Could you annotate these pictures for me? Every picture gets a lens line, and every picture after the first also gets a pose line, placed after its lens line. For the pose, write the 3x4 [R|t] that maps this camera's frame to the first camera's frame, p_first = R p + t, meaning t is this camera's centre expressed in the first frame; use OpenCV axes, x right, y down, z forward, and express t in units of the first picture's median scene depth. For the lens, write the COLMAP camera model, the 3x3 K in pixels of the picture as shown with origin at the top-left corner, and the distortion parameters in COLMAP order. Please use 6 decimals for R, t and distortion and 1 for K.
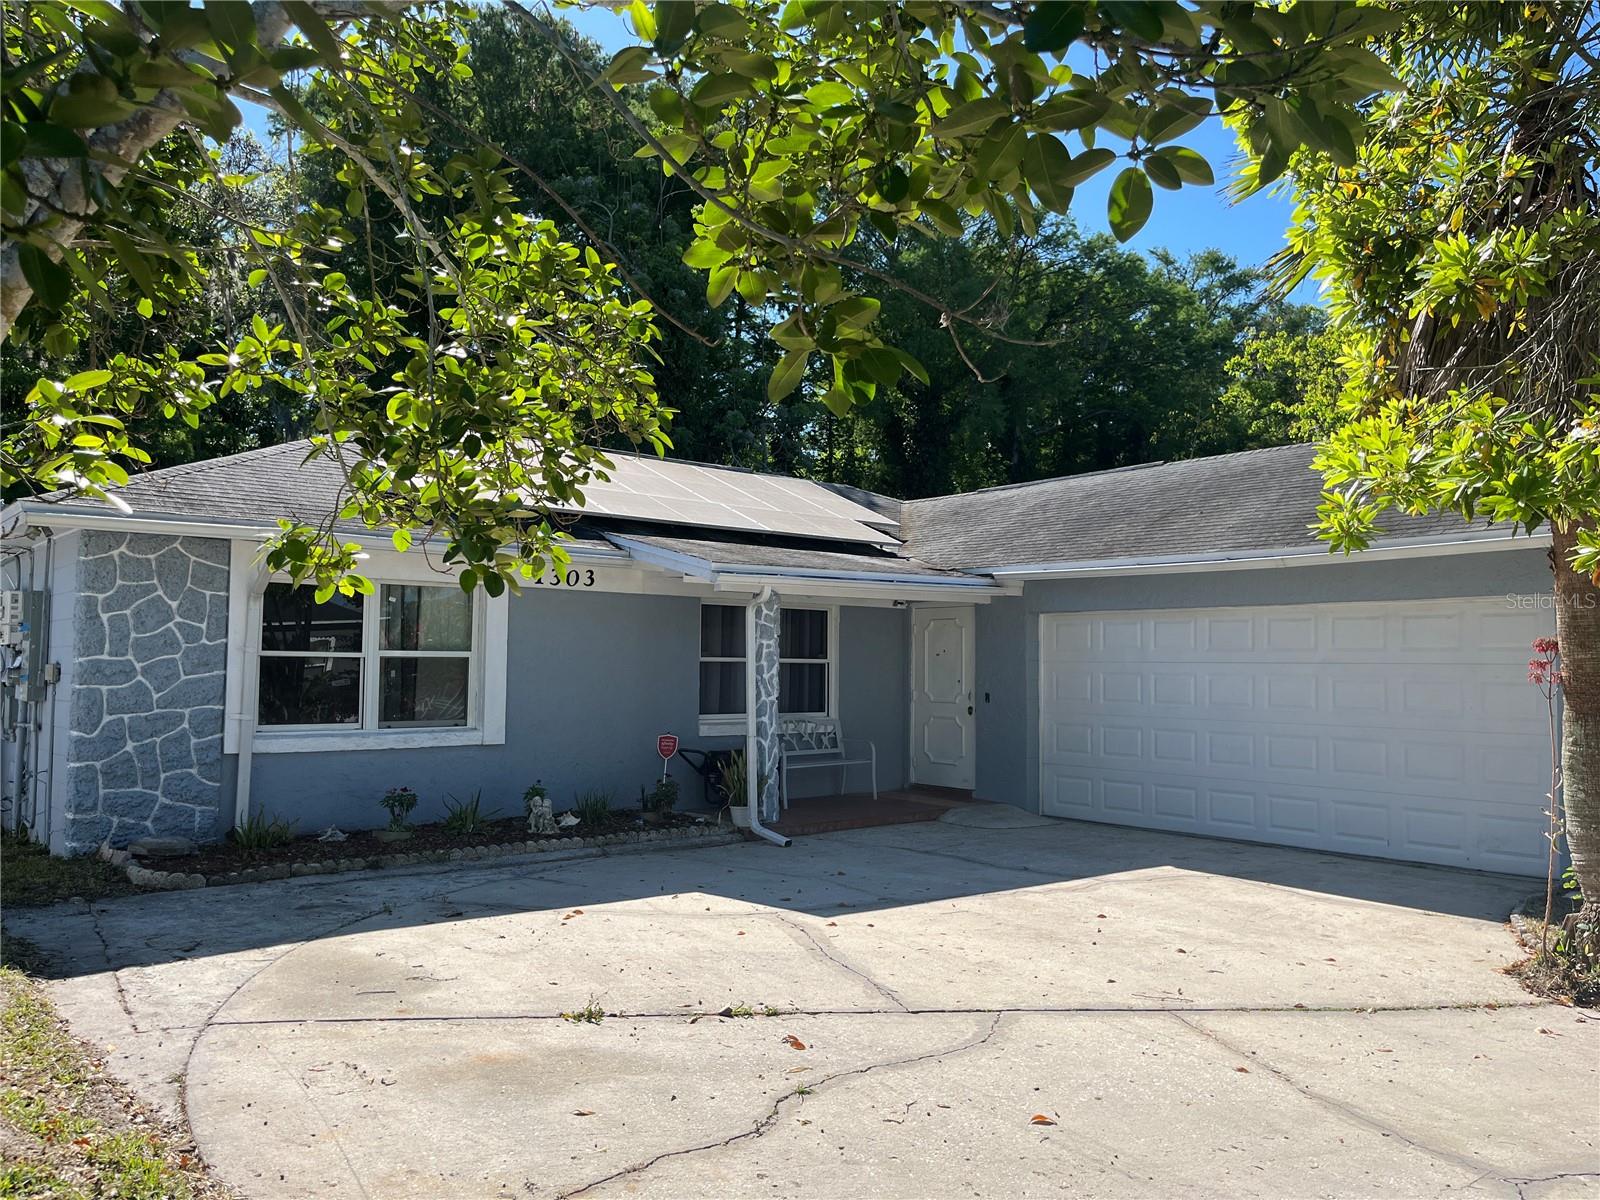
lens RADIAL K [[1209.2, 0, 786.3], [0, 1209.2, 598.9], [0, 0, 1]] dist [0.062271, -0.069150]
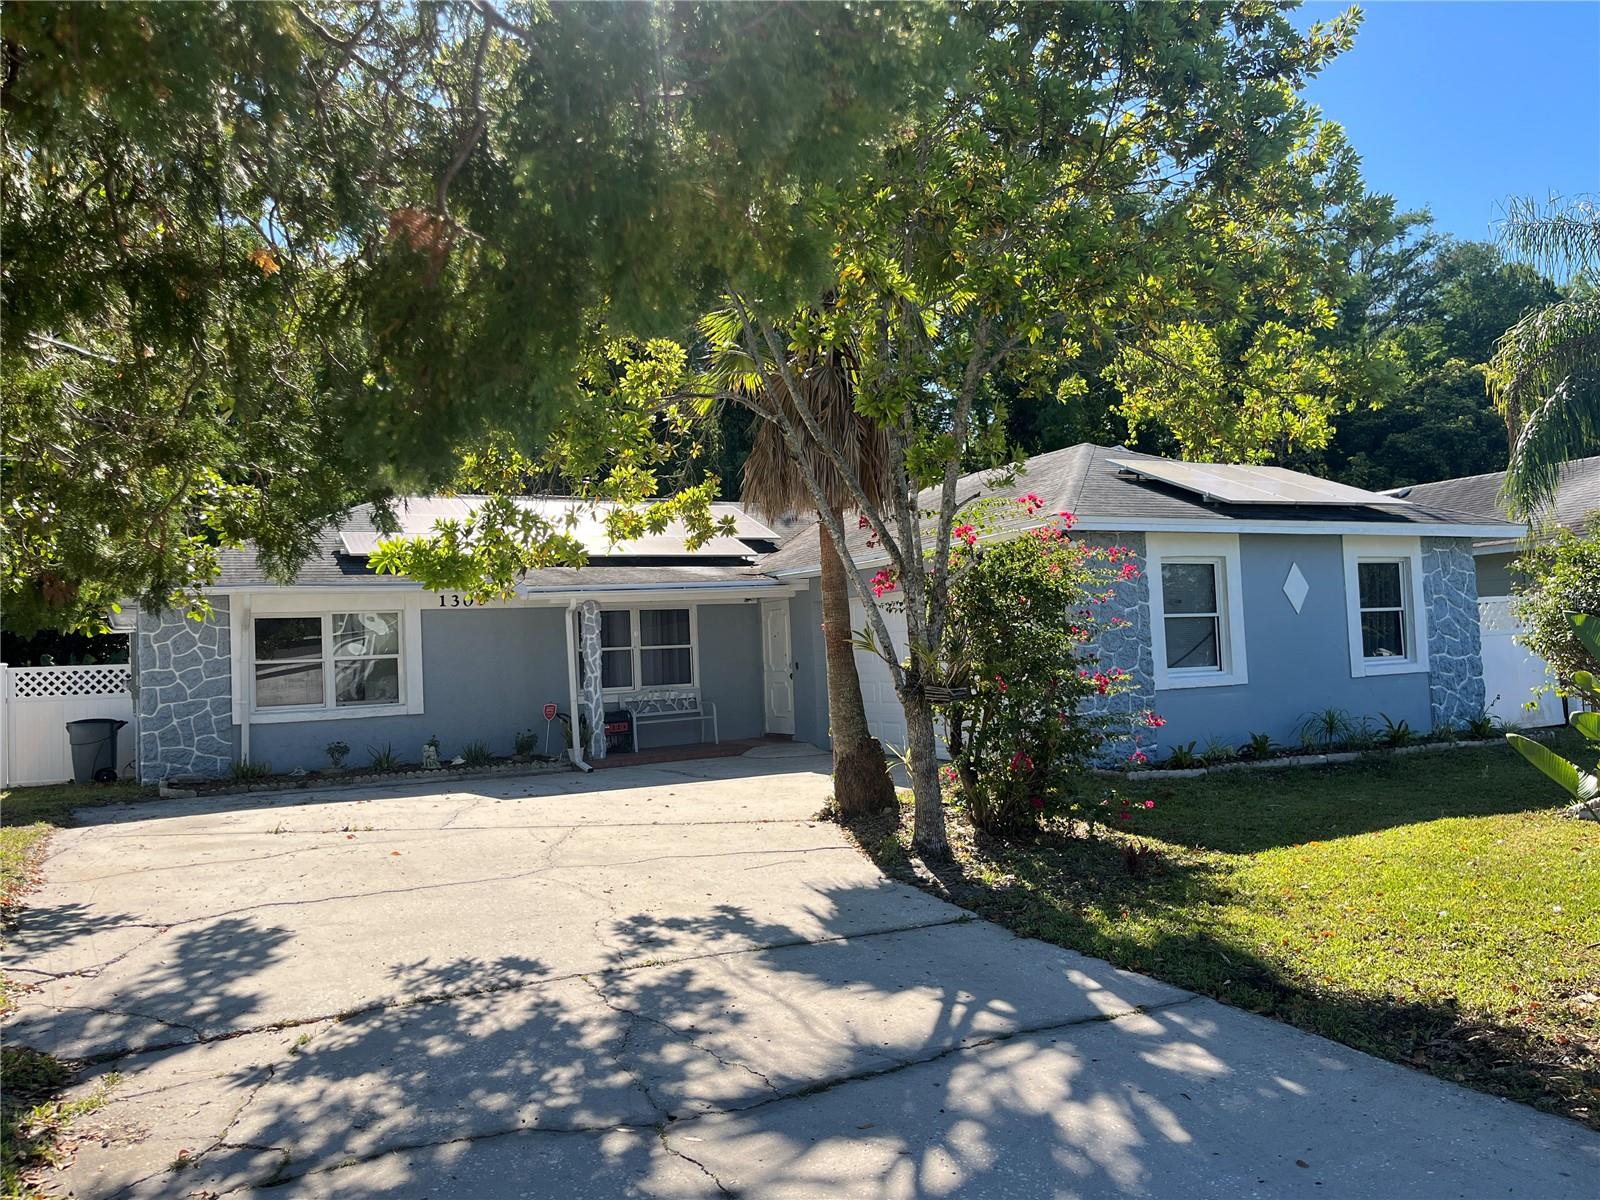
lens RADIAL K [[1209.2, 0, 803.2], [0, 1209.2, 613.8], [0, 0, 1]] dist [0.062271, -0.069150]
pose [[0.976197, -0.062500, -0.207686, 0.526449], [0.066953, 0.997651, 0.014472, 0.004587], [0.206294, -0.028033, 0.978088, -0.366338]]
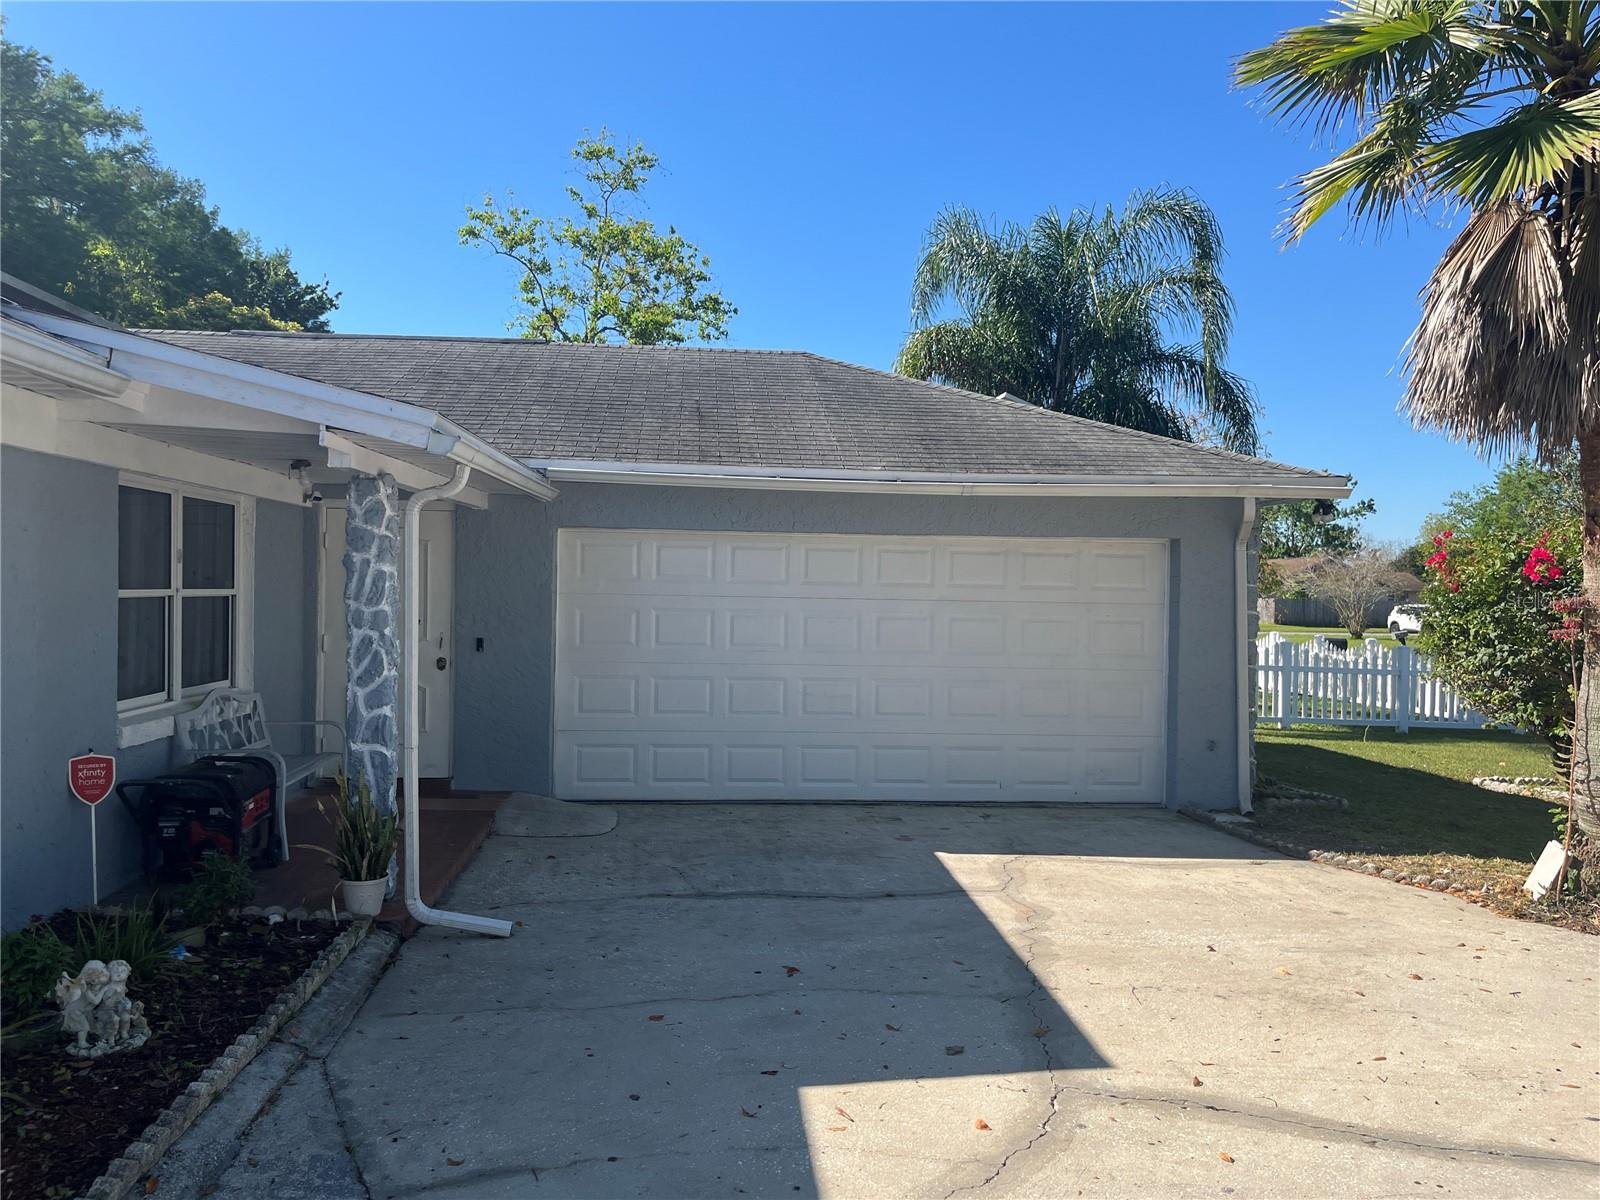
lens RADIAL K [[1209.2, 0, 790.5], [0, 1209.2, 604.8], [0, 0, 1]] dist [0.062271, -0.069150]
pose [[0.579525, -0.010681, 0.814885, -0.345026], [-0.057900, 0.996848, 0.054243, 0.011765], [-0.812895, -0.078618, 0.577079, 0.522888]]
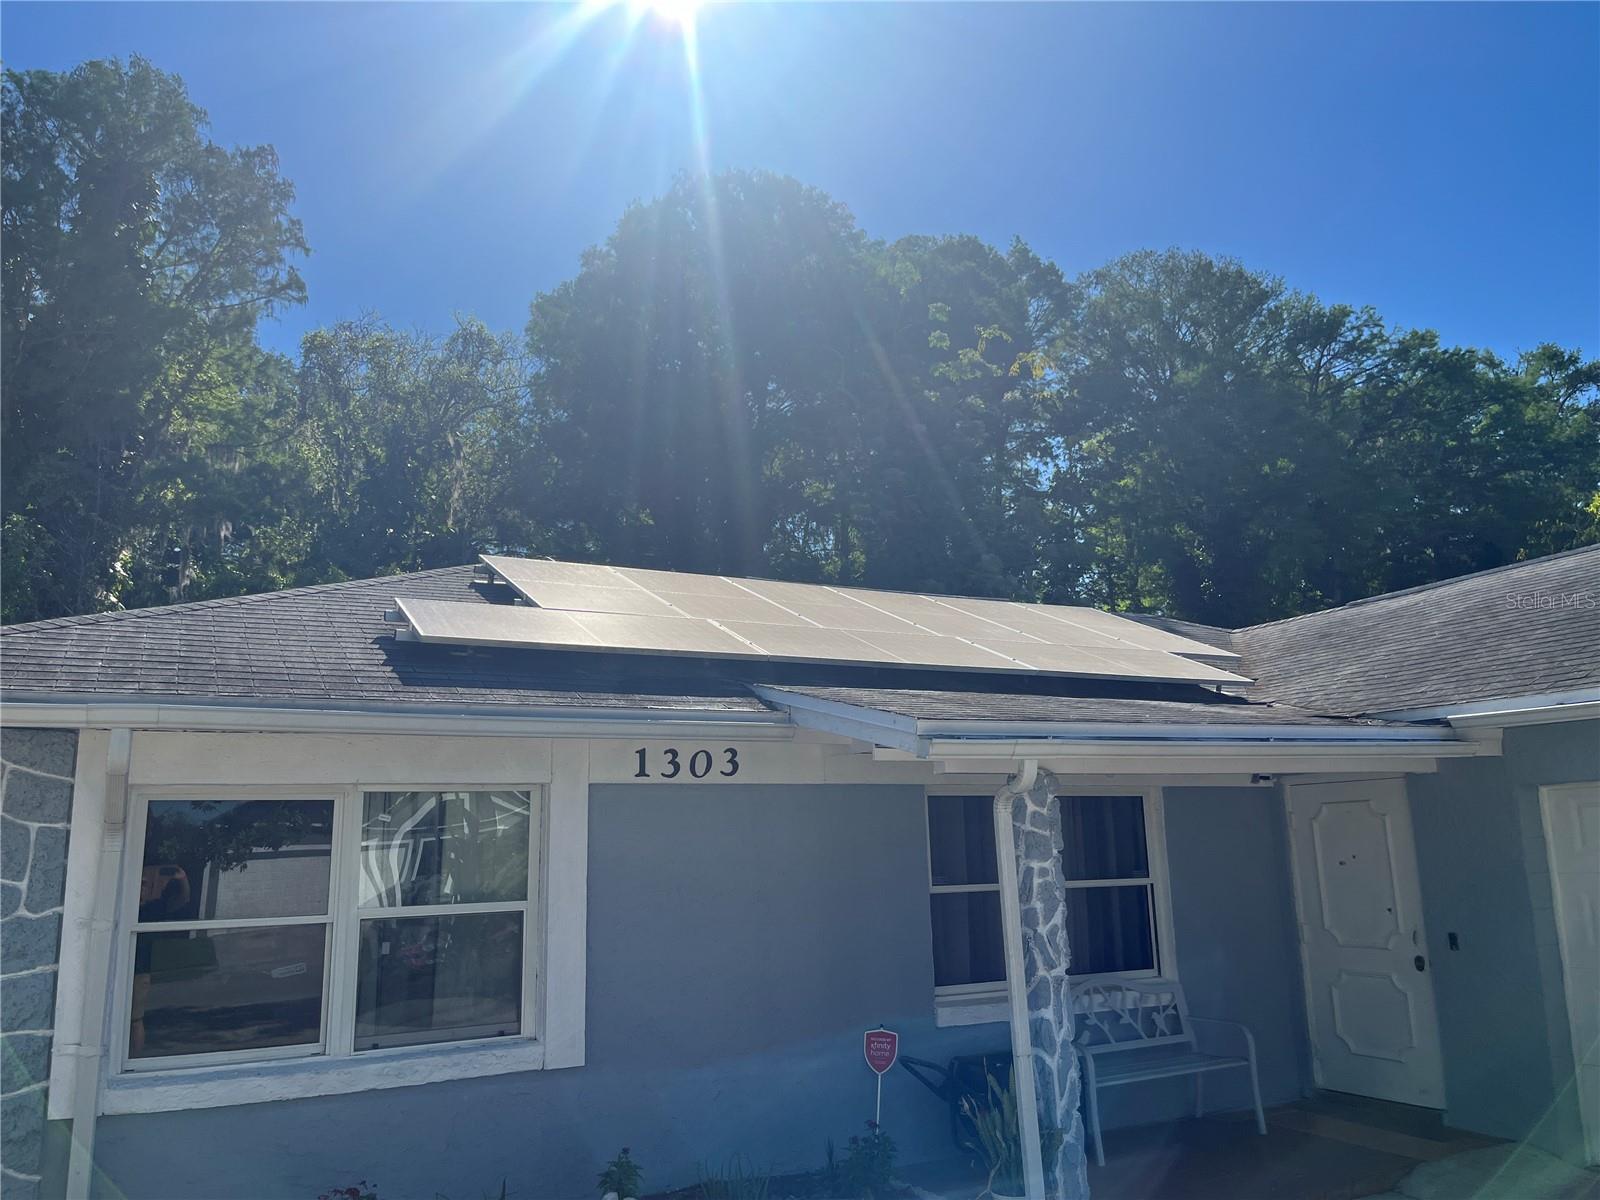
lens RADIAL K [[1209.2, 0, 802.9], [0, 1209.2, 603.2], [0, 0, 1]] dist [0.062271, -0.069150]
pose [[0.974660, -0.079756, -0.208992, 0.003869], [0.048808, 0.987592, -0.149265, -0.003688], [0.218304, 0.135282, 0.966459, 0.421042]]
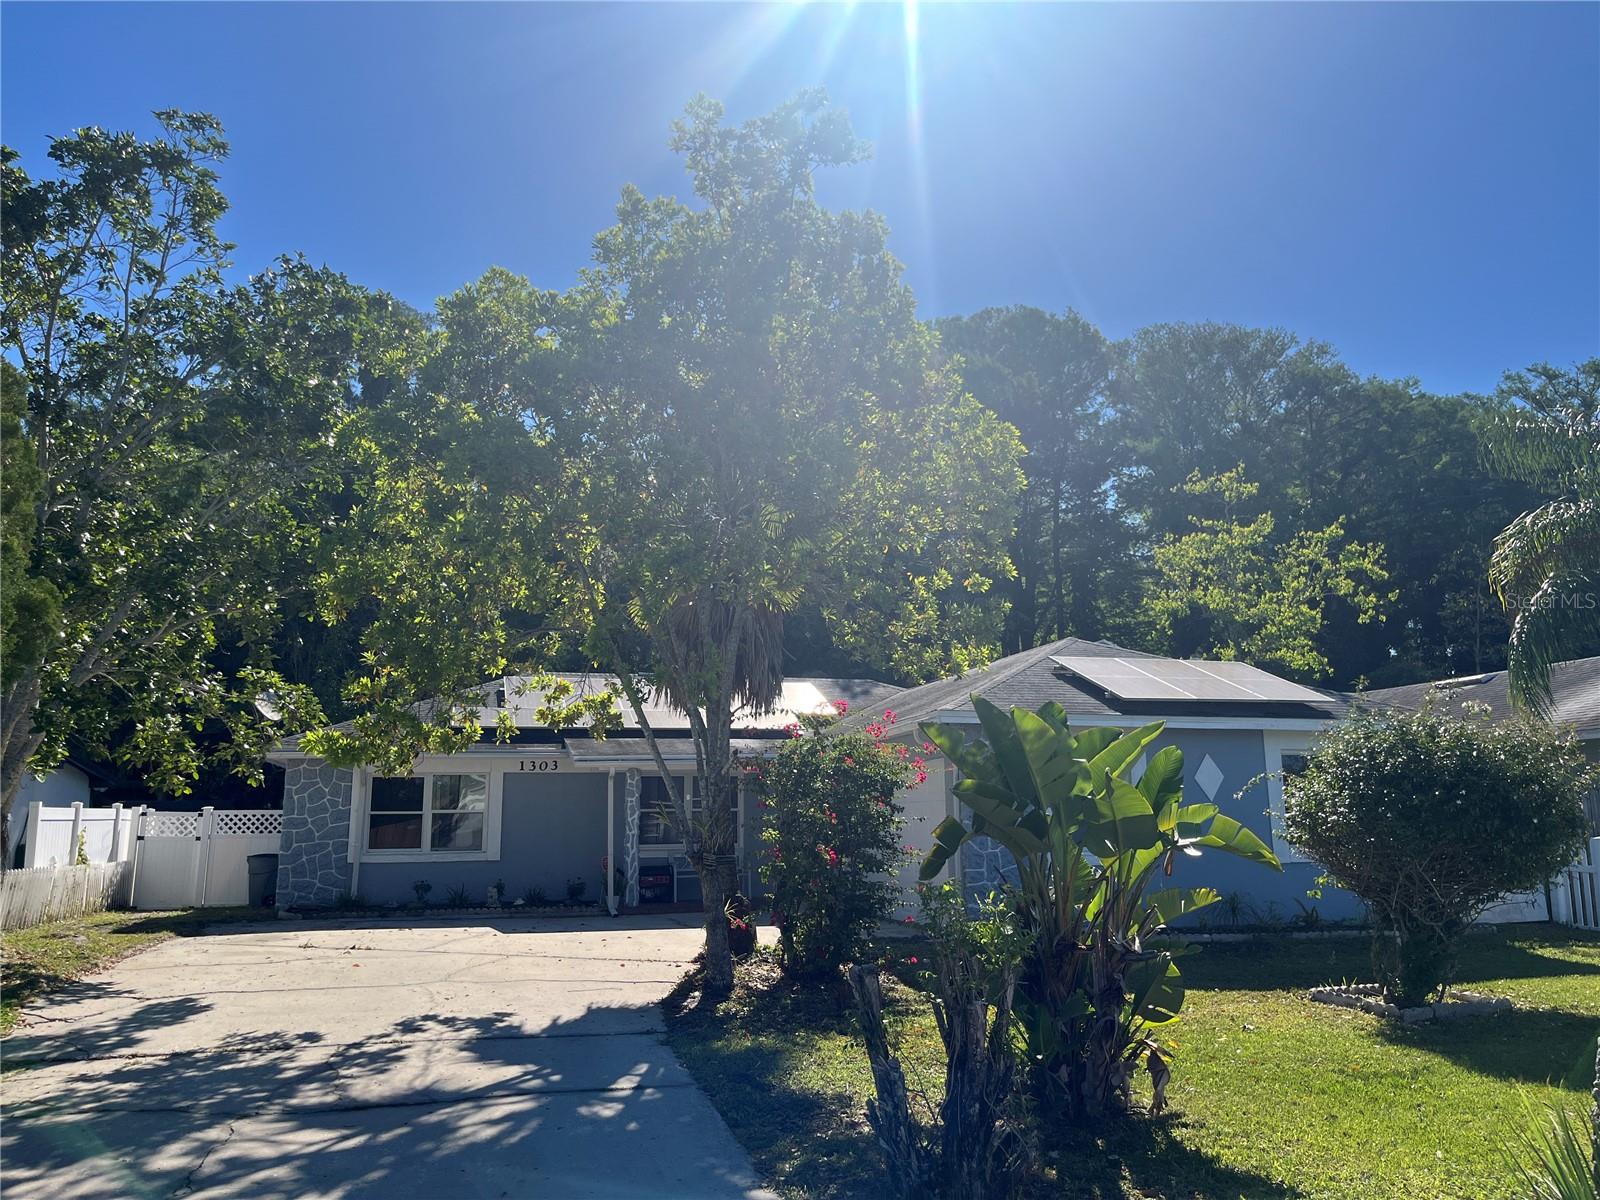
lens RADIAL K [[1209.2, 0, 783.0], [0, 1209.2, 603.2], [0, 0, 1]] dist [0.062271, -0.069150]
pose [[0.908314, -0.093292, -0.407752, 0.887779], [0.041328, 0.990057, -0.134457, 0.000581], [0.416242, 0.105278, 0.903139, -0.485634]]
